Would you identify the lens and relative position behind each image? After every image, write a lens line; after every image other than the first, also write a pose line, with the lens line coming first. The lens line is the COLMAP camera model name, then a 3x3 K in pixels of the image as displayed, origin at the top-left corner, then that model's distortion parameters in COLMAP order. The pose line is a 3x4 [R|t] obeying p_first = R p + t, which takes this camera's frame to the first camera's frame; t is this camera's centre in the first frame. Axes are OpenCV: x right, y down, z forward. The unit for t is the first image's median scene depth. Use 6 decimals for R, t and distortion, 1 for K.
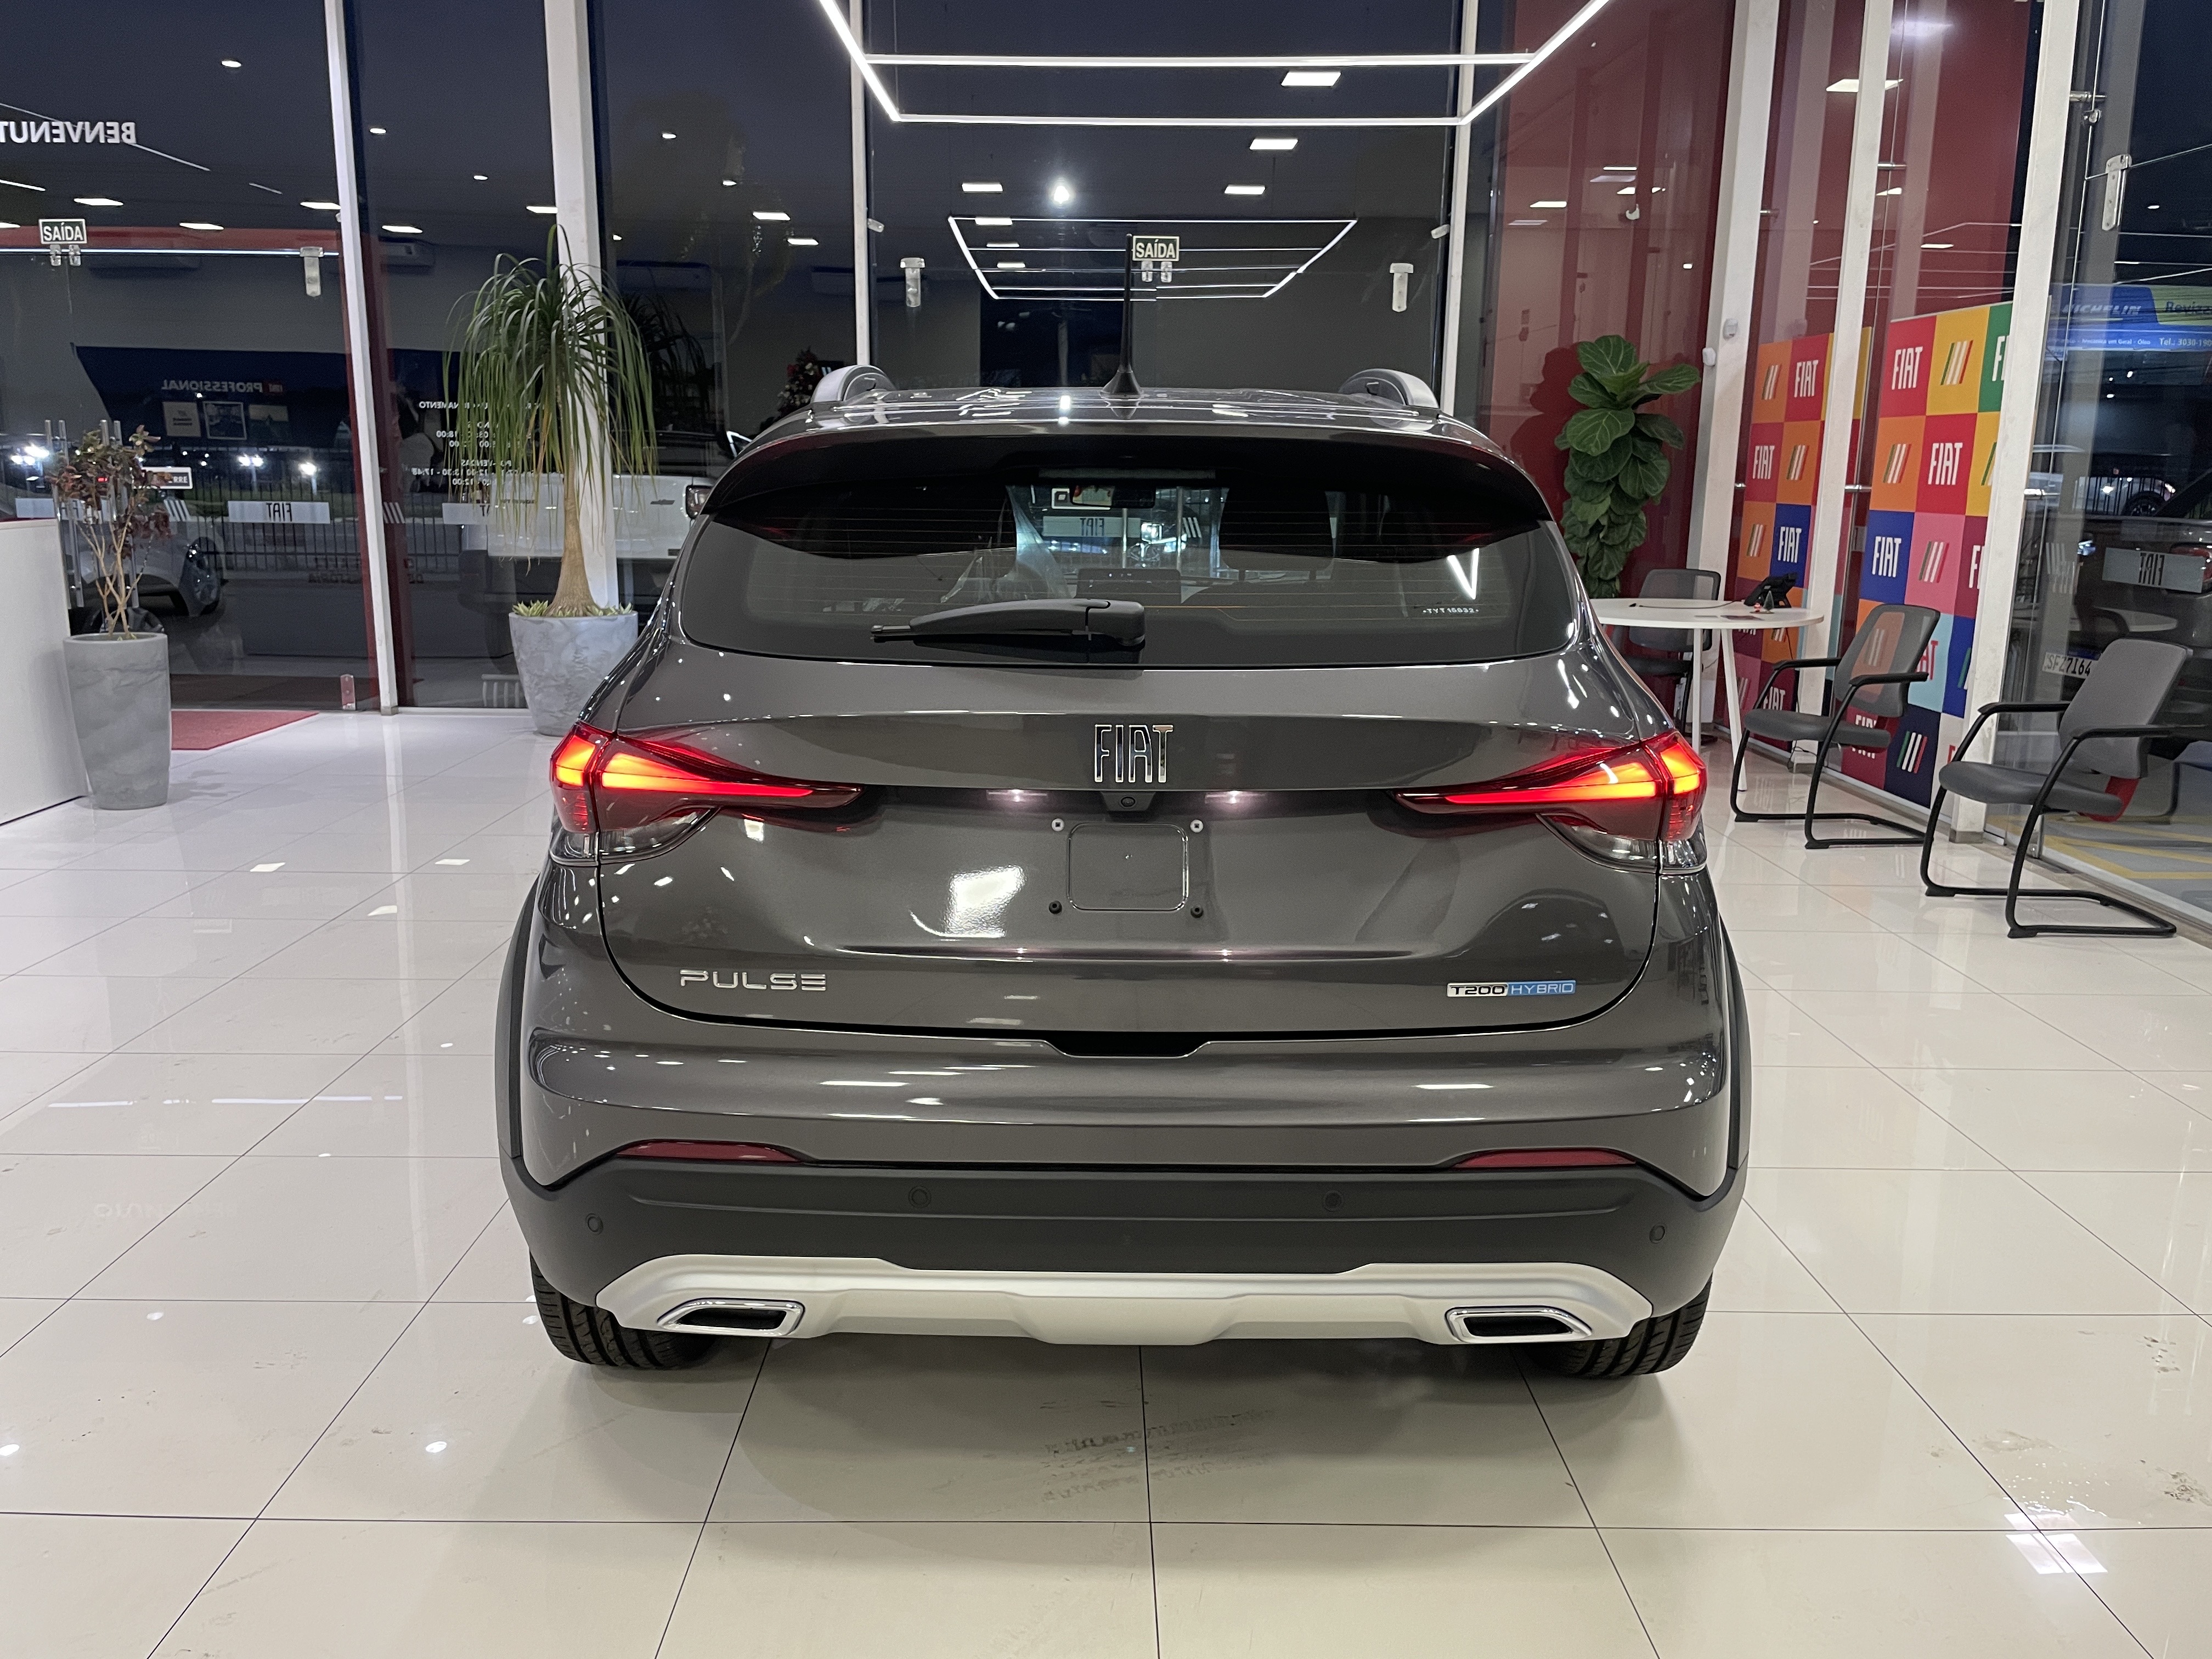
lens RADIAL K [[1686.9, 0, 1099.4], [0, 1686.9, 844.2], [0, 0, 1]] dist [0.081964, -0.109152]
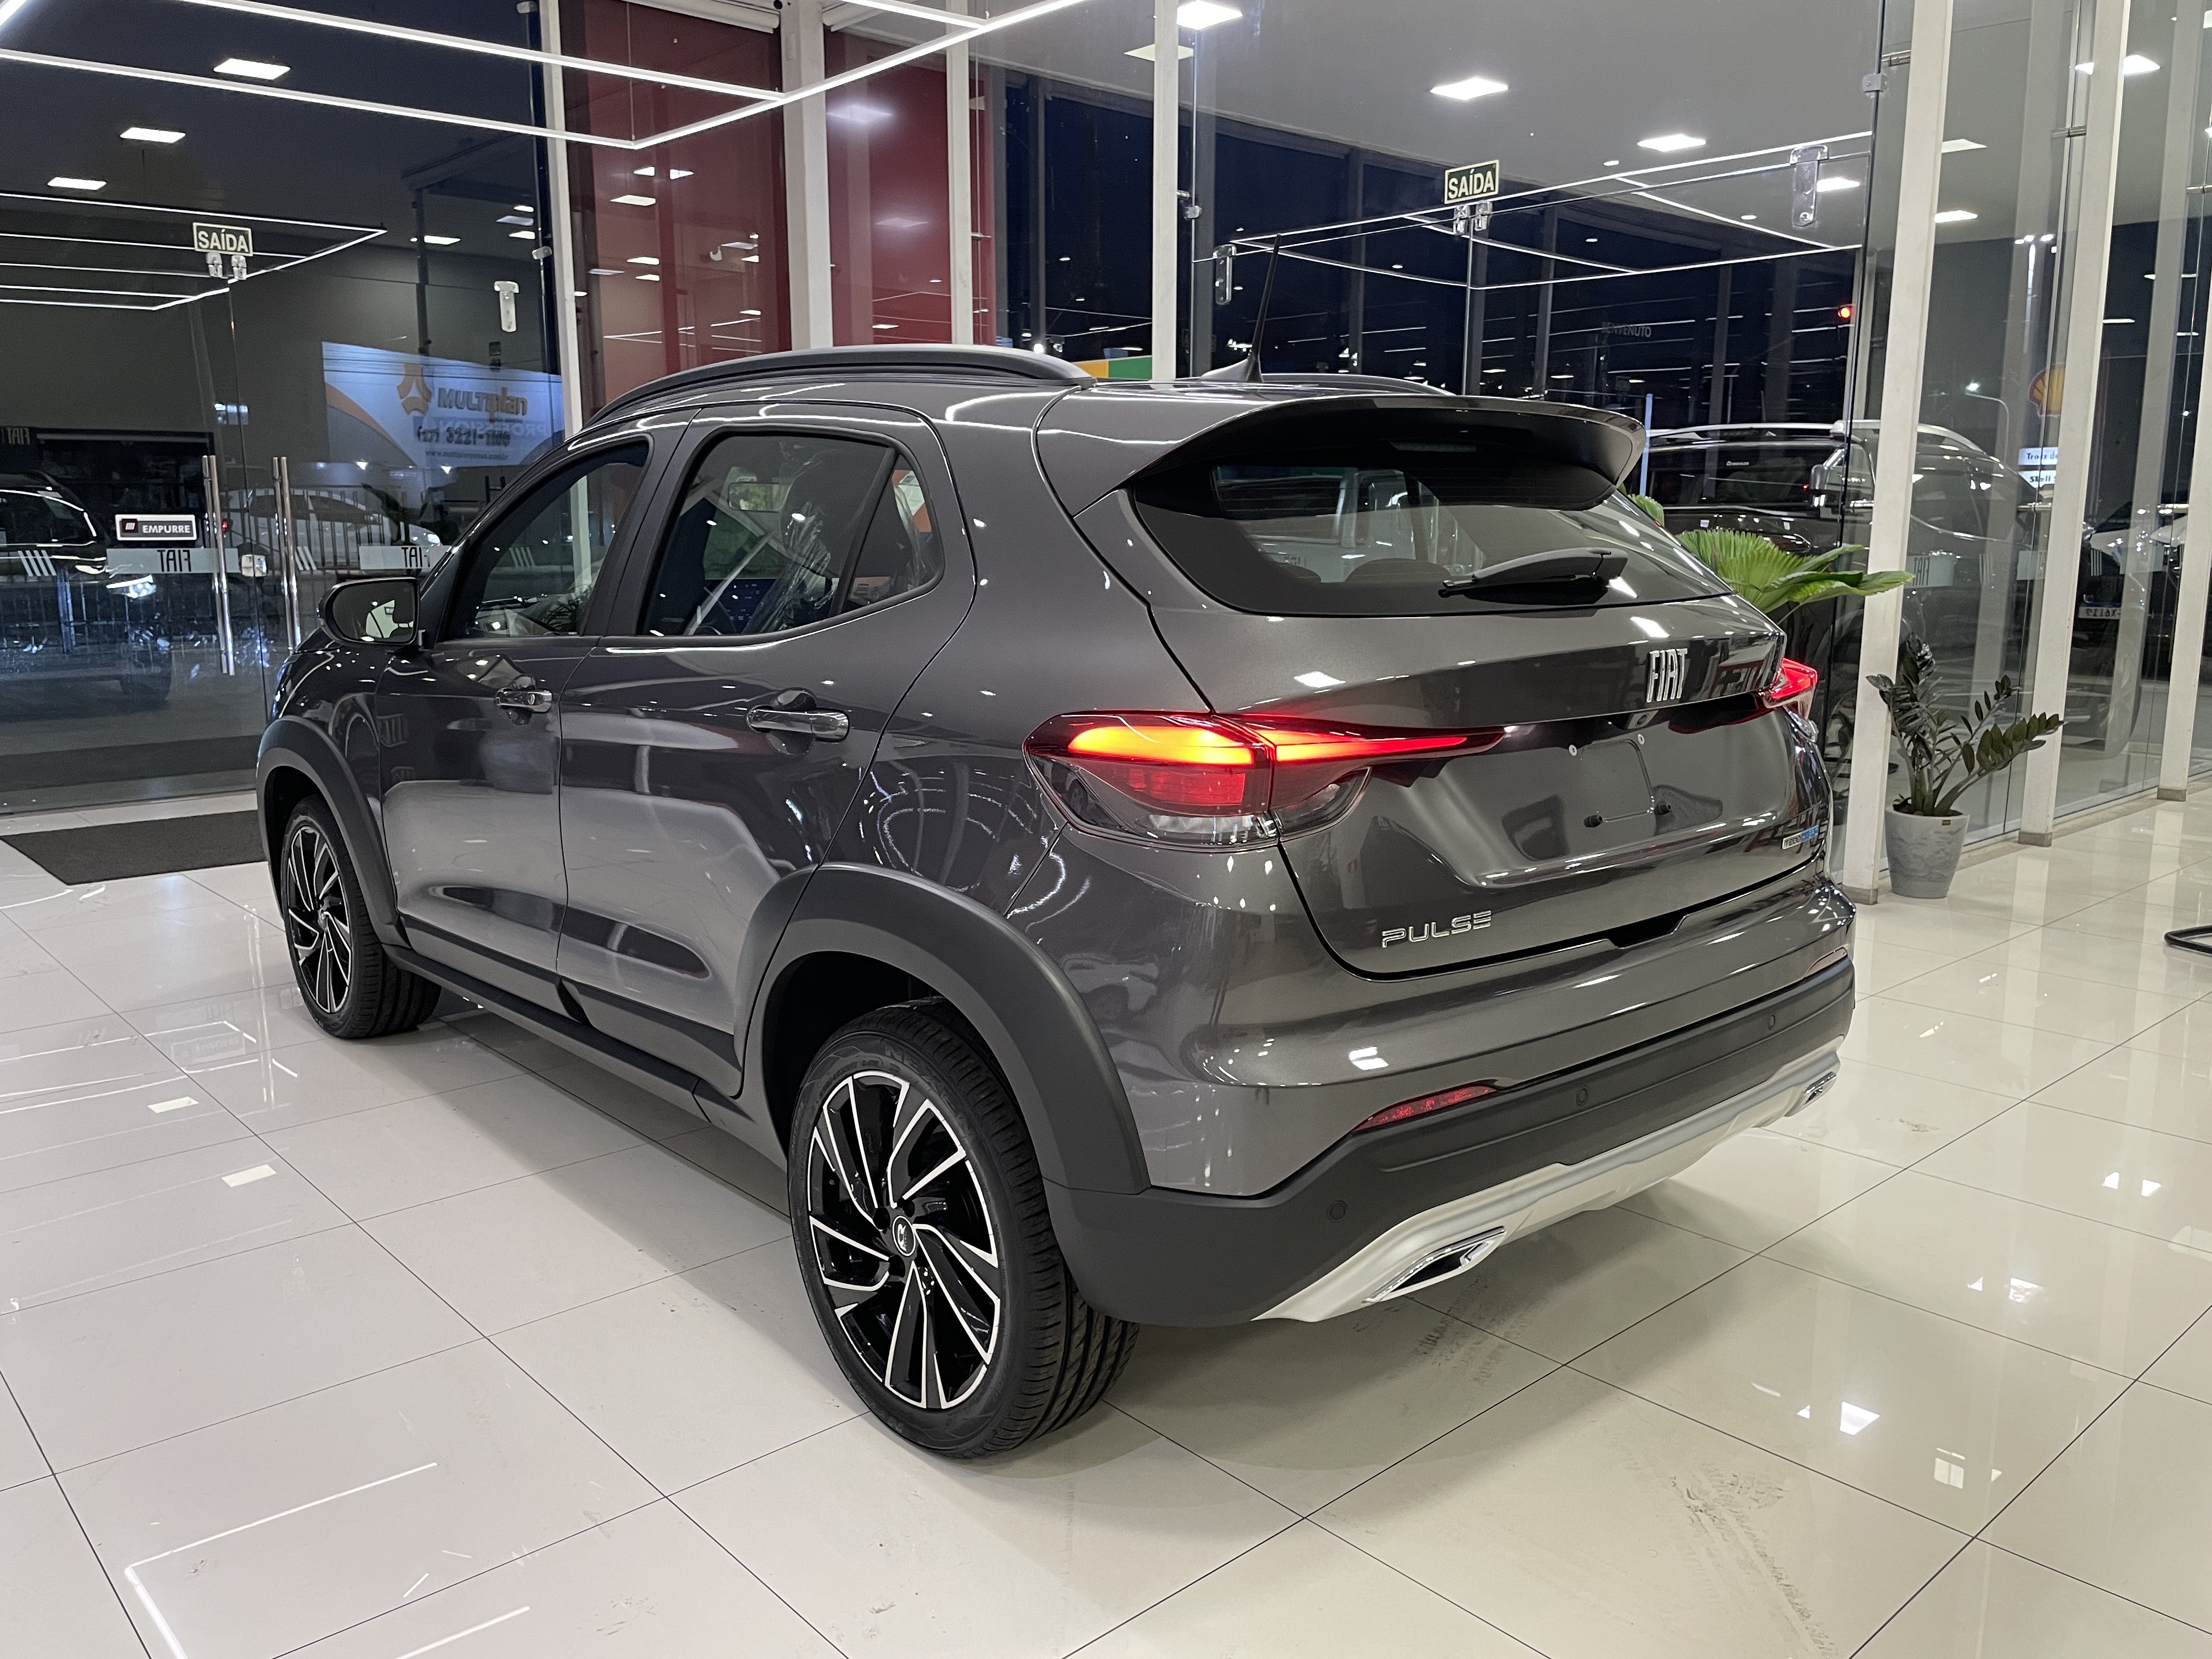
lens RADIAL K [[1686.9, 0, 1105.5], [0, 1686.9, 817.9], [0, 0, 1]] dist [0.081964, -0.109152]
pose [[0.747516, -0.126343, 0.652118, -0.833402], [0.151855, 0.988250, 0.017396, -0.028882], [-0.646653, 0.086023, 0.757918, 0.280183]]
